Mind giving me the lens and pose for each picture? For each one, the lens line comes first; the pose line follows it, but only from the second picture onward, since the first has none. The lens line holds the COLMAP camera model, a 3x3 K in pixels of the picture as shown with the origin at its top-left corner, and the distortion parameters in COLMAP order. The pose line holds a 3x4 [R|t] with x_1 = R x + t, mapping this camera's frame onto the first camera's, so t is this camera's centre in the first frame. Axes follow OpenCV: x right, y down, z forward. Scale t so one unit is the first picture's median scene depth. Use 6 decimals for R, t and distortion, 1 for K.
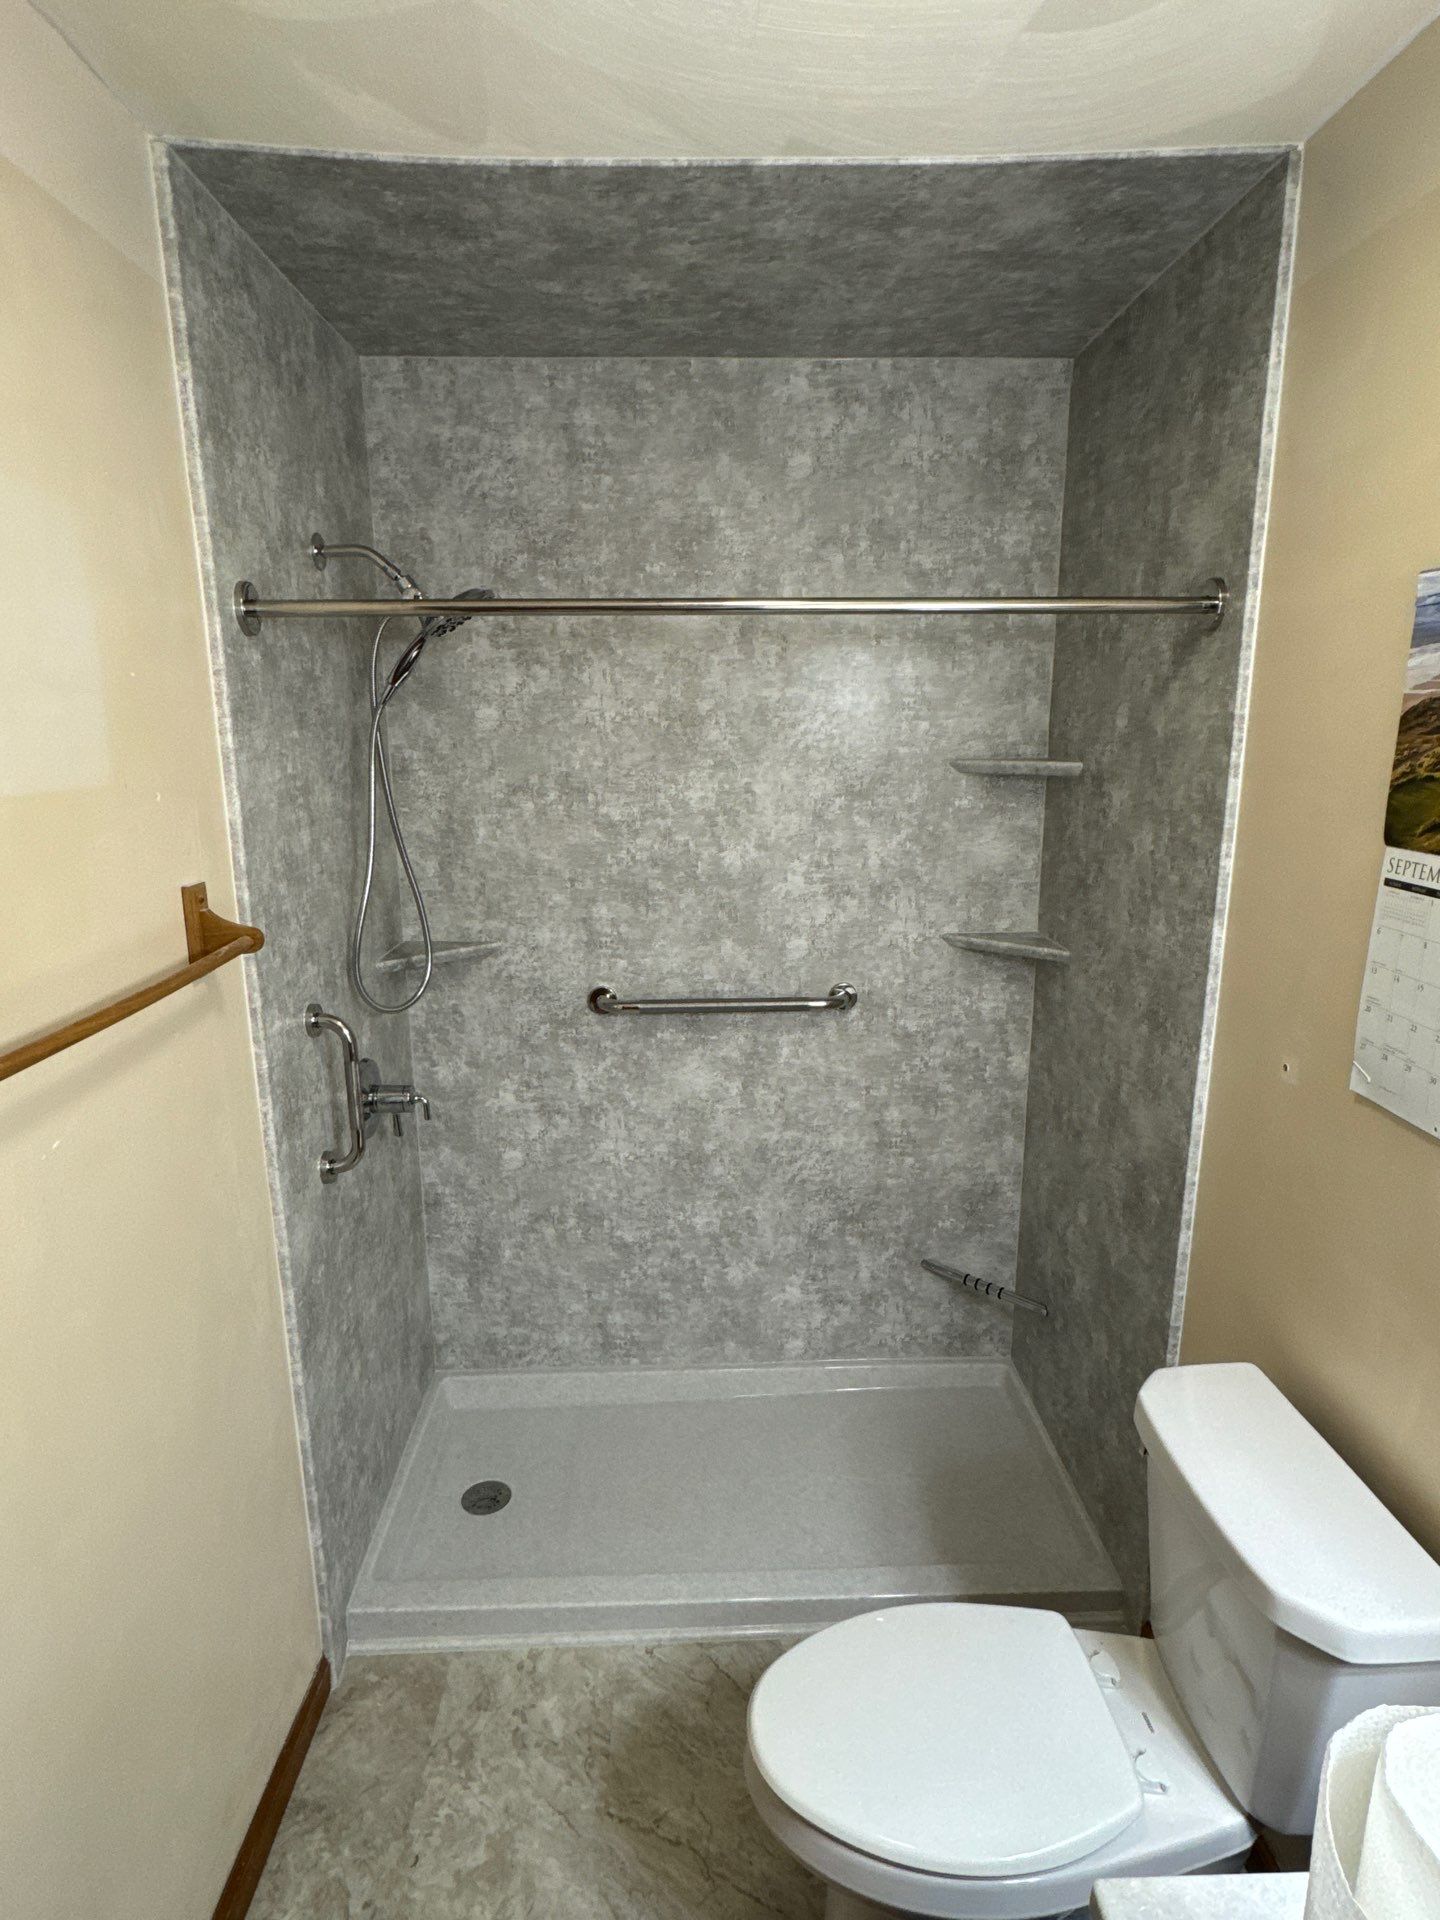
lens RADIAL K [[1048.2, 0, 718.5], [0, 1048.2, 954.7], [0, 0, 1]] dist [-0.002722, 0.000506]
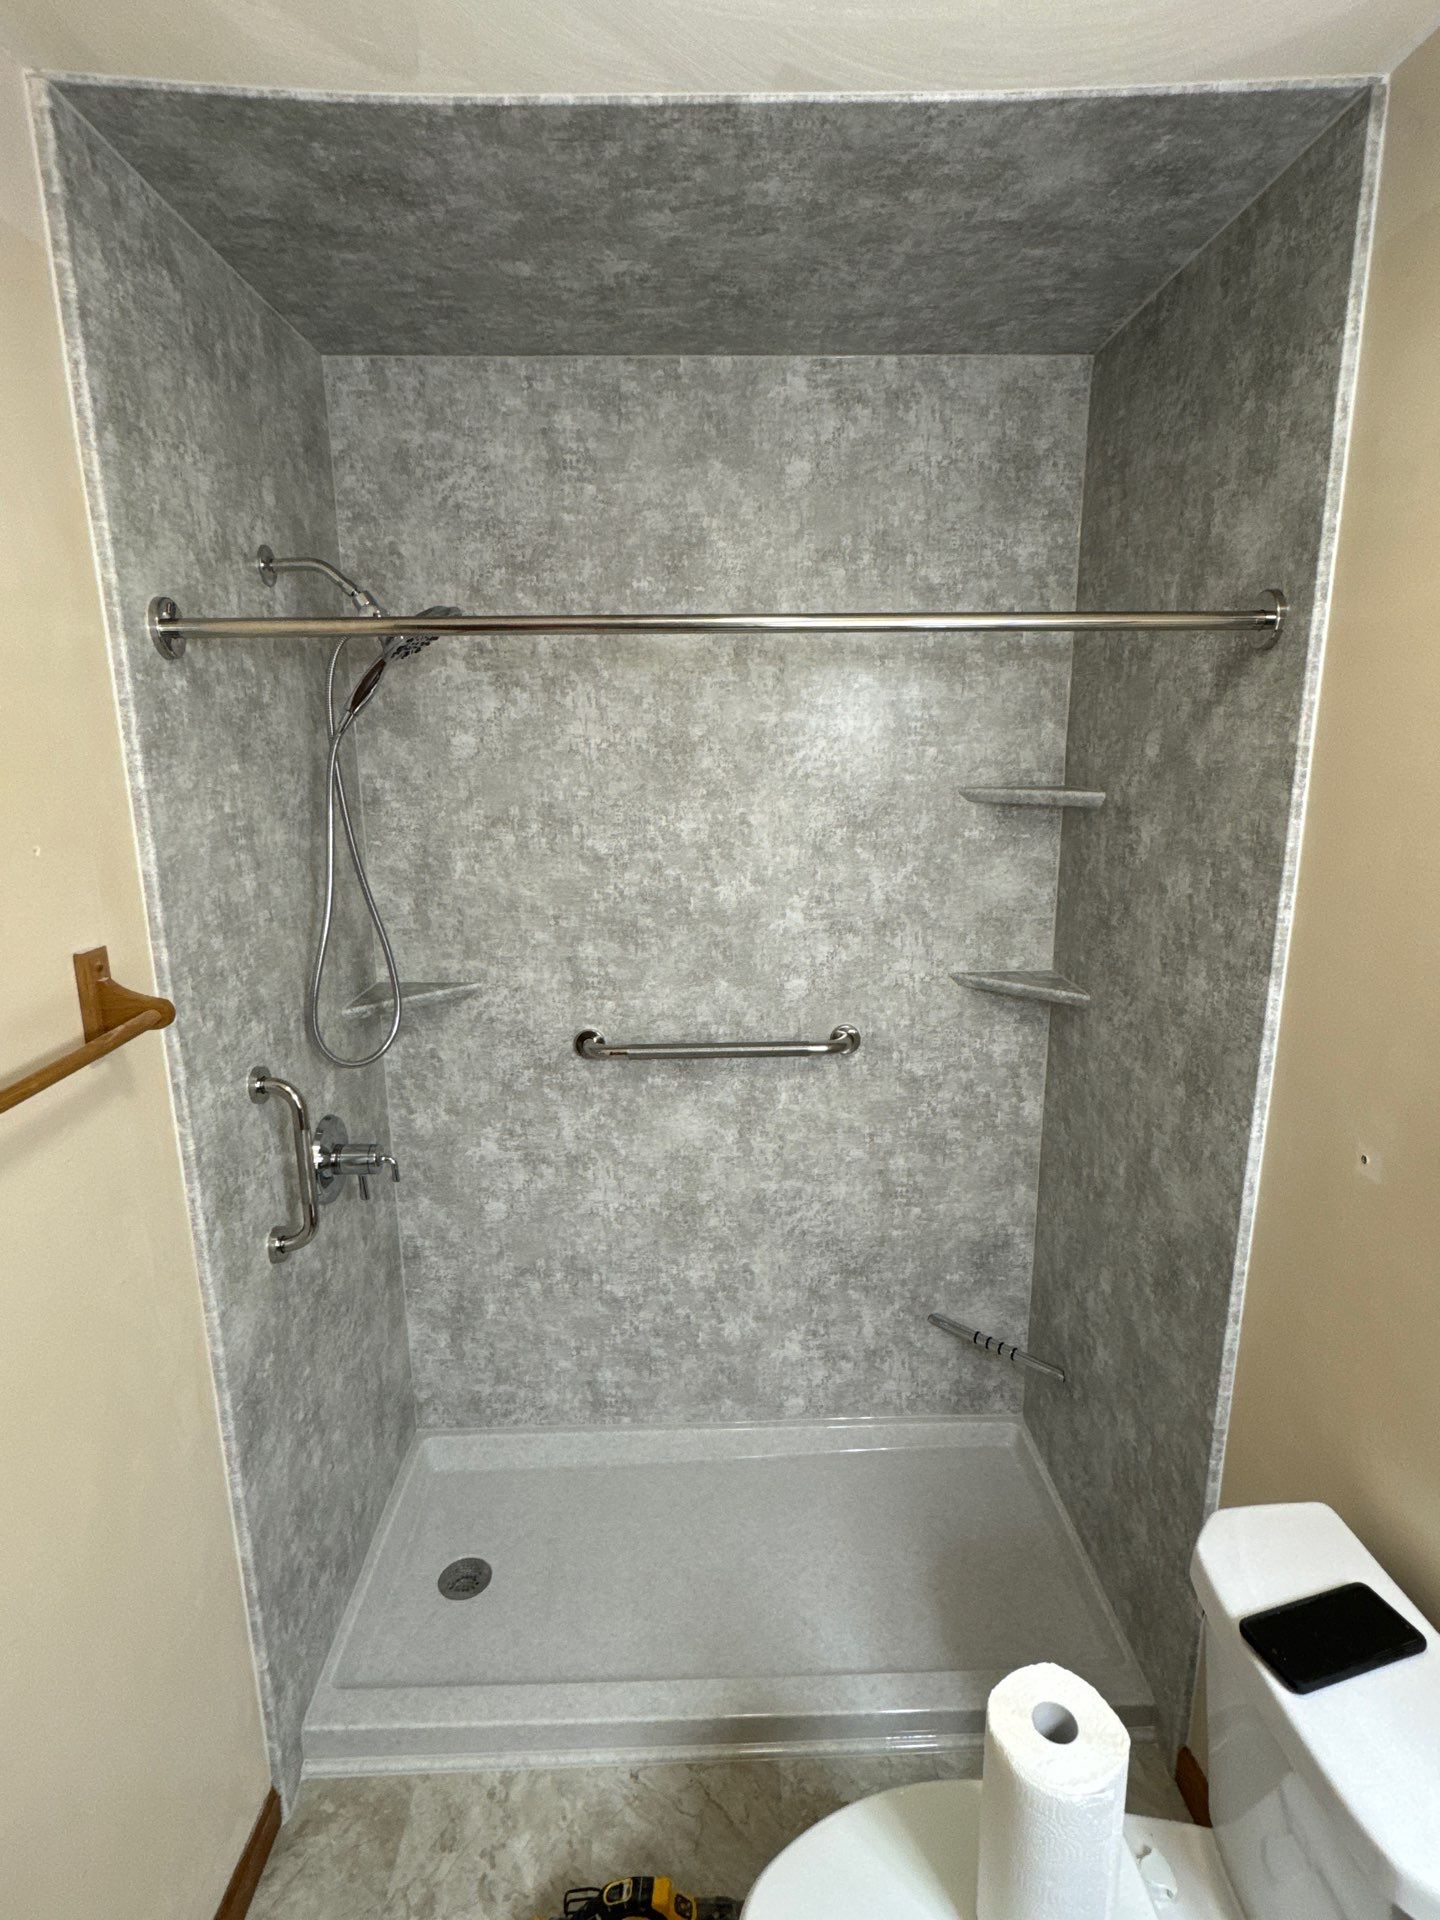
lens RADIAL K [[989.2, 0, 718.7], [0, 989.2, 955.9], [0, 0, 1]] dist [-0.001619, -0.000888]
pose [[0.999979, -0.001847, -0.006214, 0.014074], [0.001852, 0.999998, 0.000684, -0.045679], [0.006212, -0.000695, 0.999980, 0.142545]]
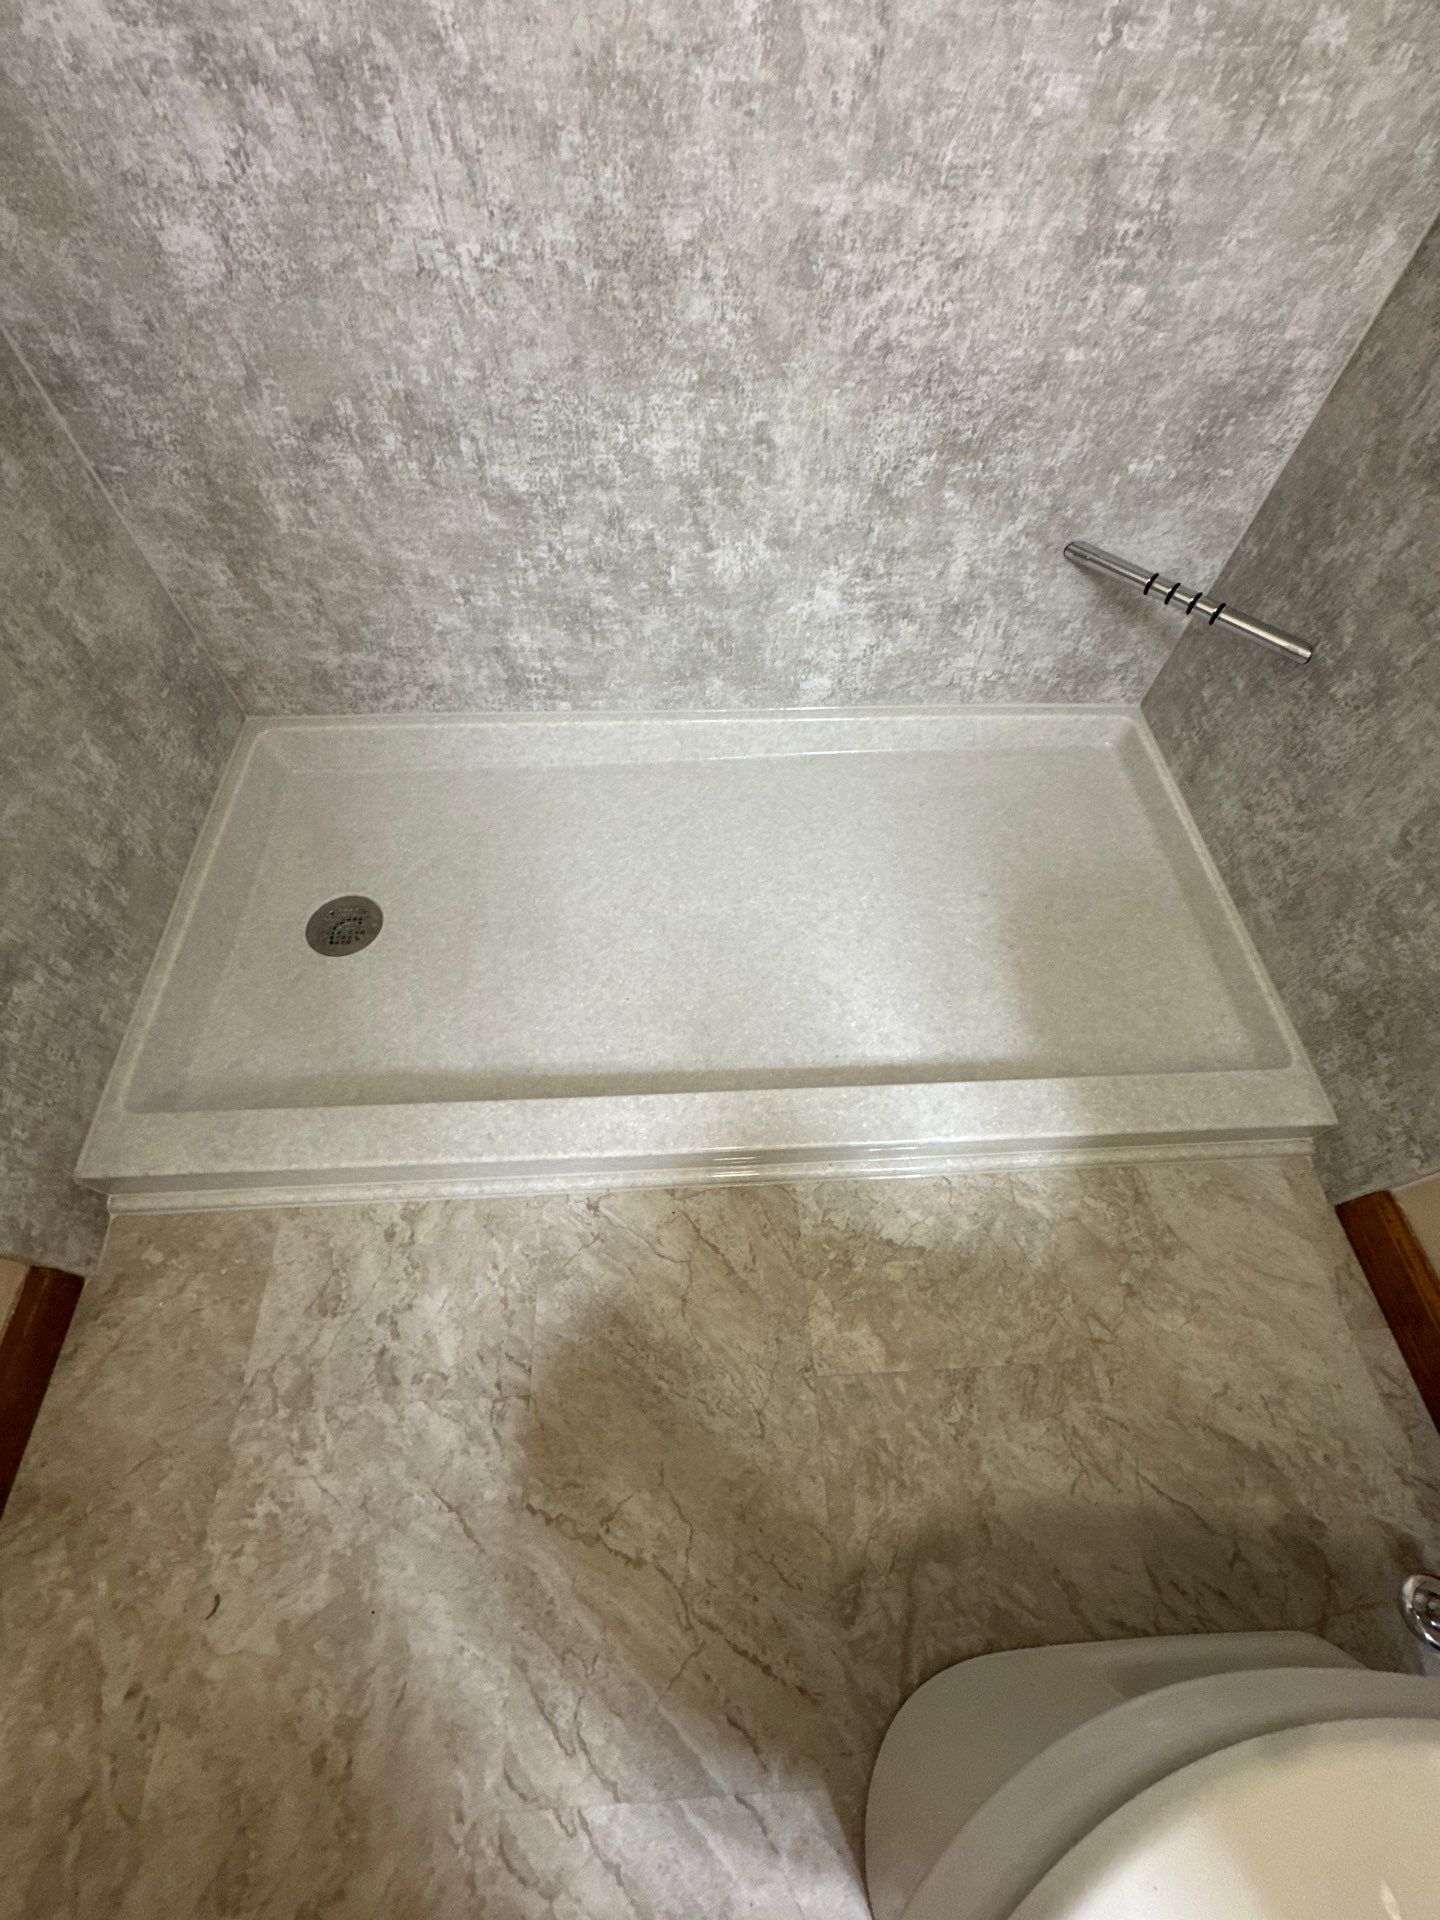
lens RADIAL K [[766.1, 0, 721.6], [0, 766.1, 963.3], [0, 0, 1]] dist [-0.003594, 0.000056]
pose [[0.999089, -0.002501, 0.042601, -0.006396], [-0.028972, 0.693193, 0.720170, 0.218638], [-0.031332, -0.720748, 0.692489, 0.772923]]
